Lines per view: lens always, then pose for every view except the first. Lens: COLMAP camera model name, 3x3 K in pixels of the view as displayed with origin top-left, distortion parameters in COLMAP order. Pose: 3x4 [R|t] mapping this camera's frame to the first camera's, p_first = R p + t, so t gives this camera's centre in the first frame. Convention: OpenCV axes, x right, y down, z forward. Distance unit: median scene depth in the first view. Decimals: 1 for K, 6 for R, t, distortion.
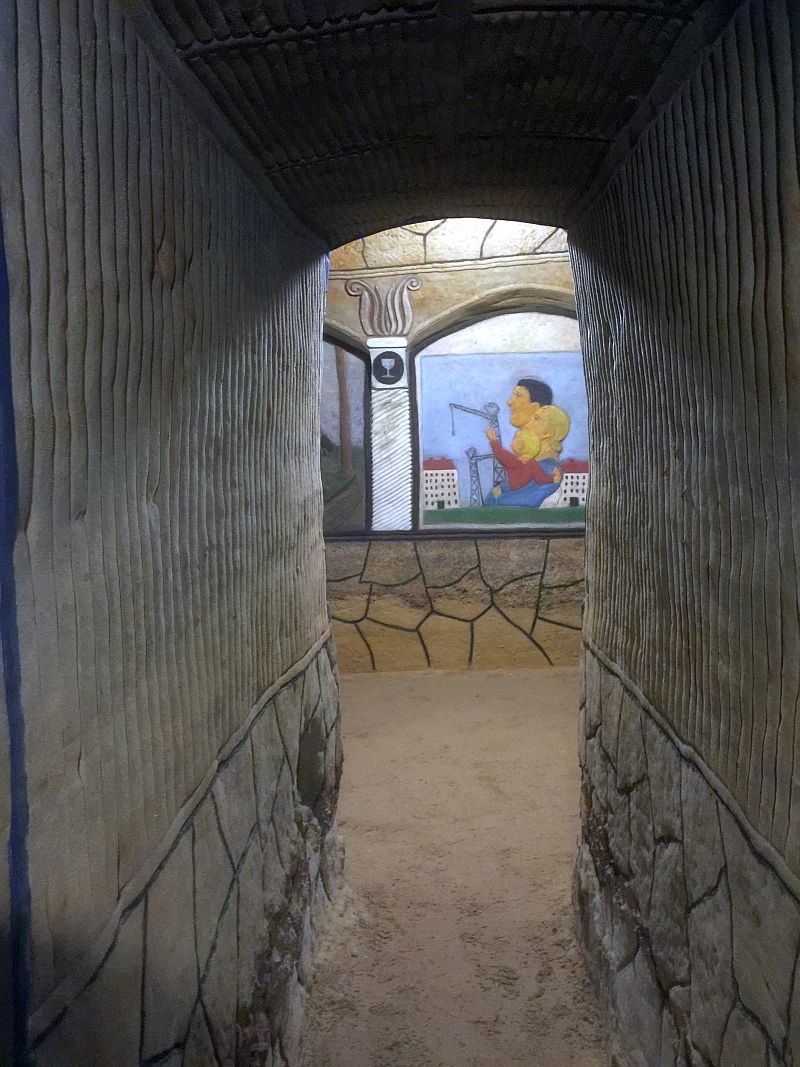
lens RADIAL K [[940.9, 0, 400.0], [0, 940.9, 533.5], [0, 0, 1]] dist [0.054156, 0.000741]
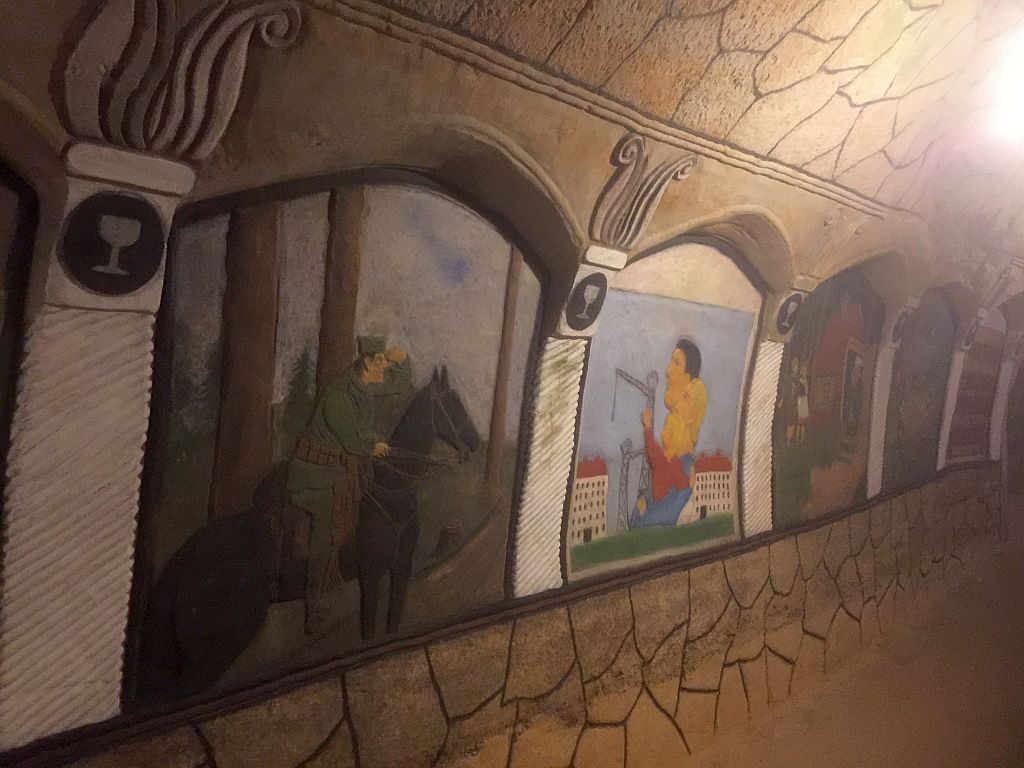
lens RADIAL K [[902.9, 0, 512.0], [0, 902.9, 384.0], [0, 0, 1]] dist [0.054156, 0.000741]
pose [[0.517899, 0.030027, 0.854914, -0.480195], [0.051205, 0.996504, -0.066020, -0.091668], [-0.853908, 0.077967, 0.514551, 0.747885]]
